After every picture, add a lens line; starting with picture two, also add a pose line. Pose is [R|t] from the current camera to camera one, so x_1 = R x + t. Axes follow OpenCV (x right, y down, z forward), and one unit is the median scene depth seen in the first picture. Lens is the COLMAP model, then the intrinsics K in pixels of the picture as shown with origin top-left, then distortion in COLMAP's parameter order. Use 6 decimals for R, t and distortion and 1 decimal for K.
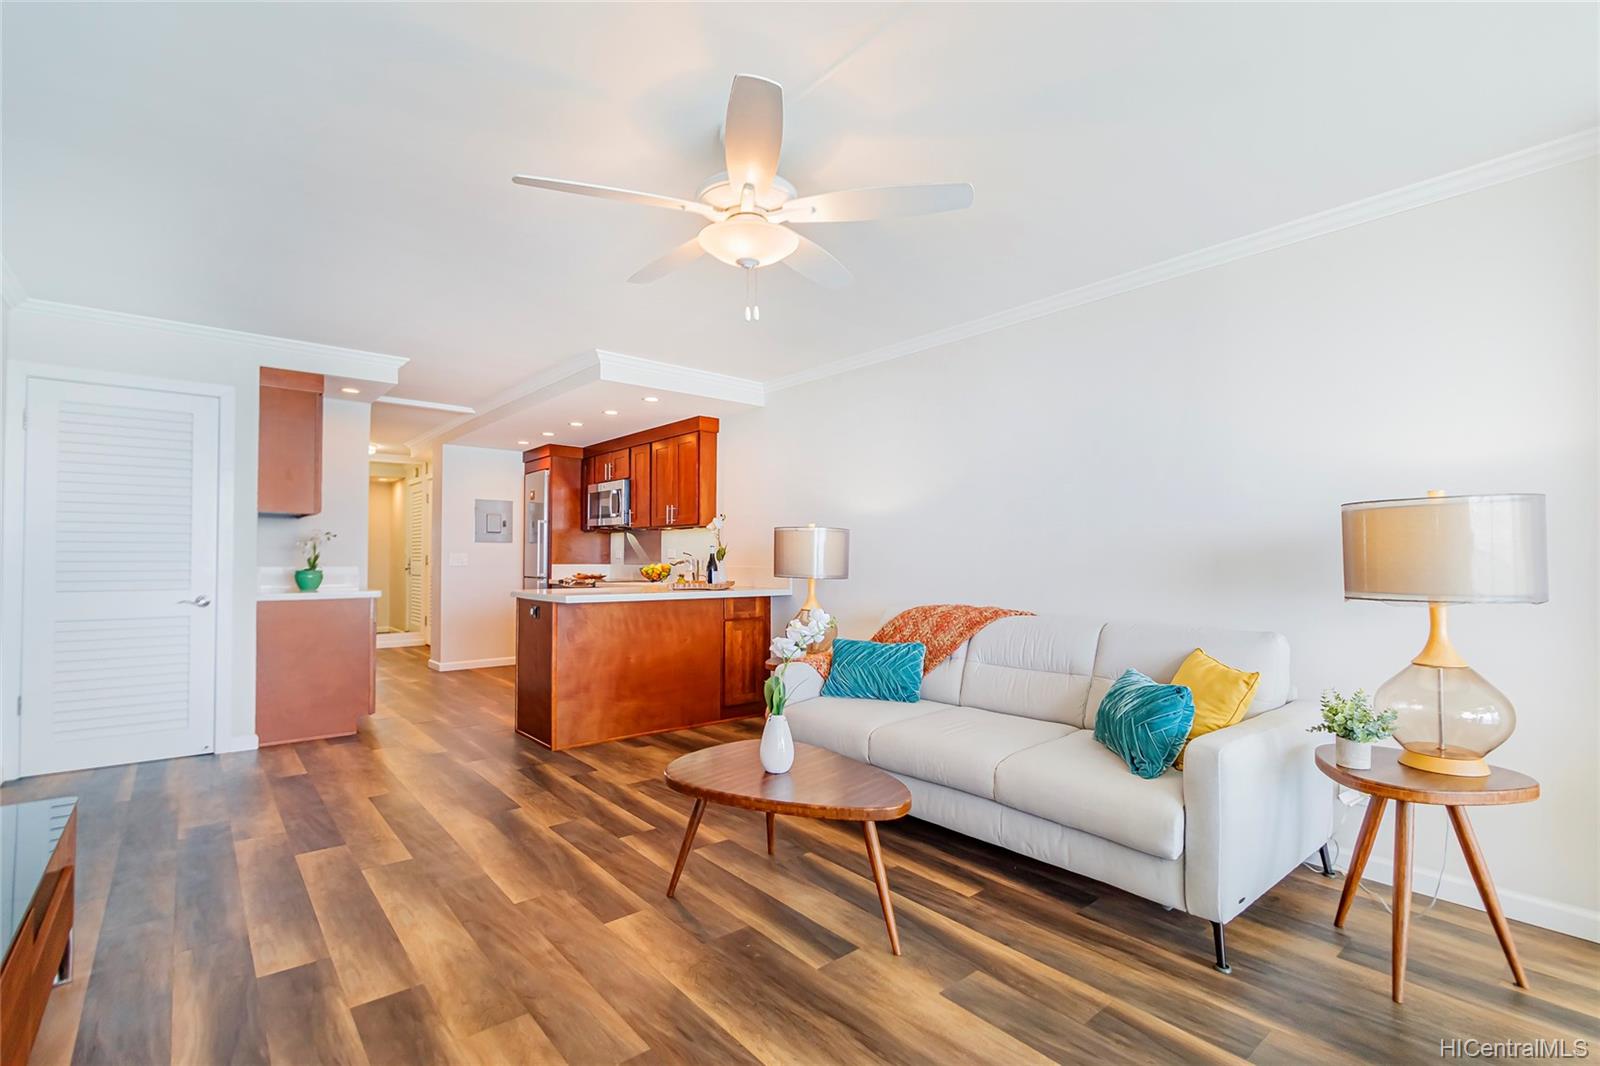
lens RADIAL K [[745.7, 0, 802.6], [0, 745.7, 541.1], [0, 0, 1]] dist [-0.001388, 0.000451]
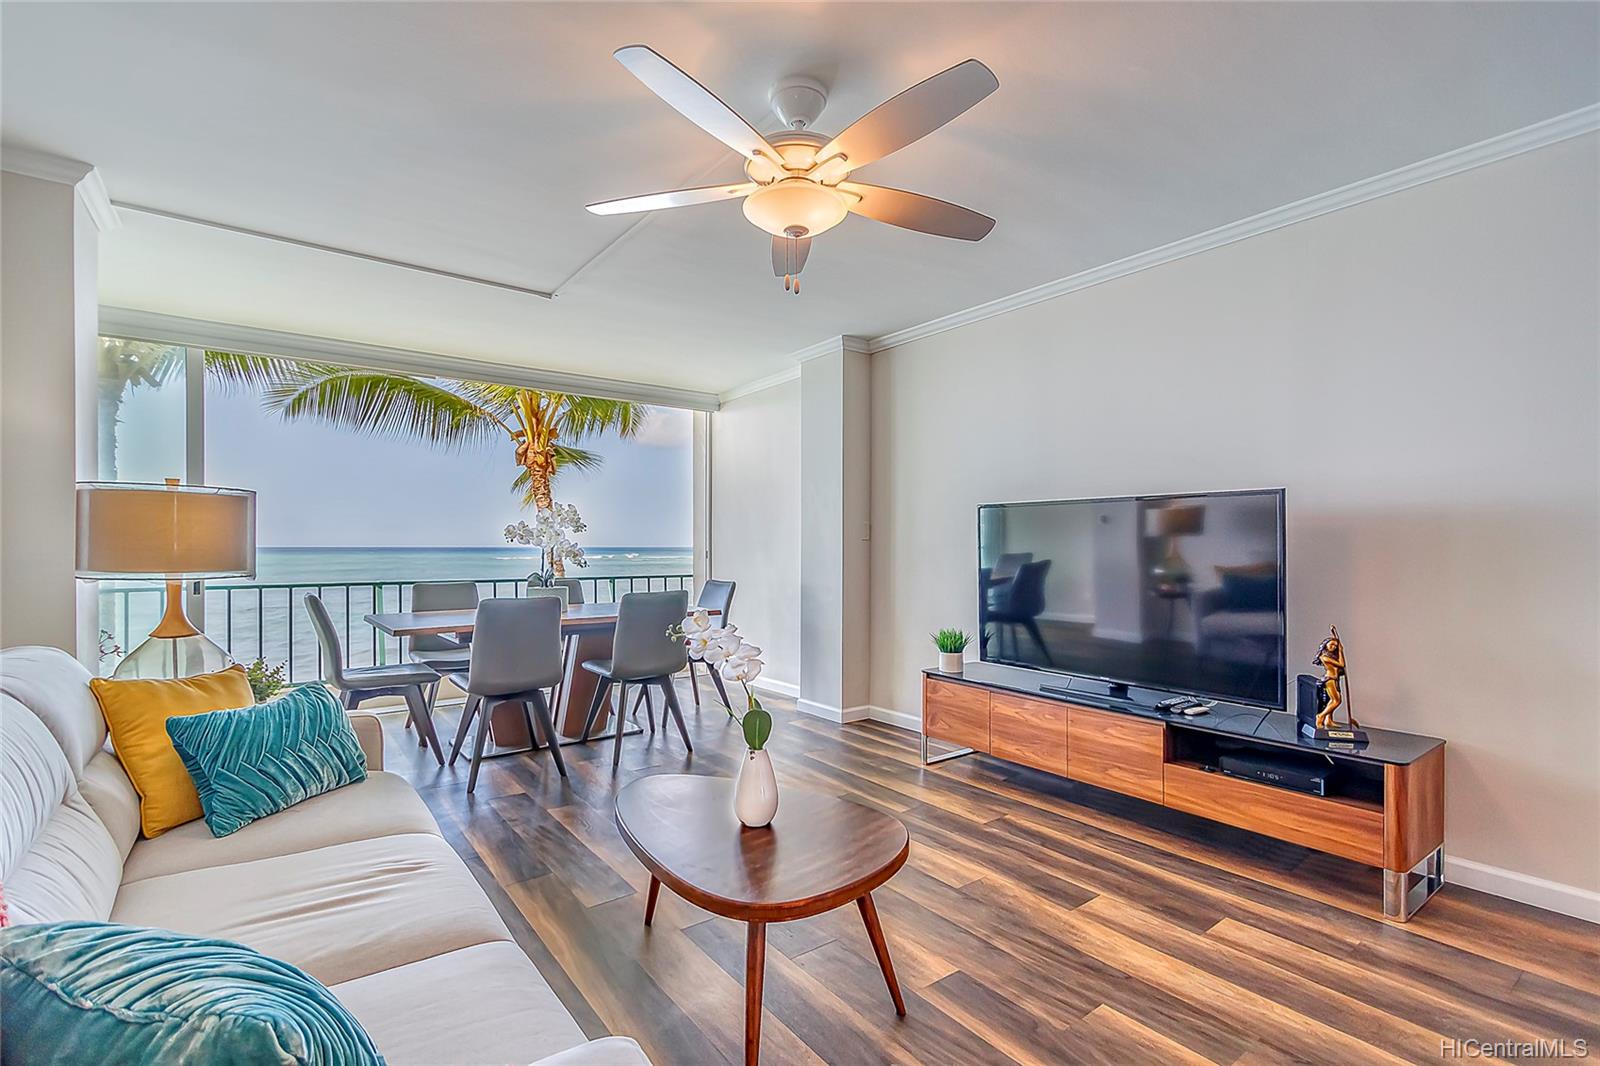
lens RADIAL K [[745.7, 0, 797.0], [0, 745.7, 543.4], [0, 0, 1]] dist [-0.001388, 0.000451]
pose [[-0.998272, 0.009113, 0.058044, -0.132304], [0.007529, 0.999595, -0.027458, 0.038749], [-0.058271, -0.026973, -0.997936, 1.913194]]
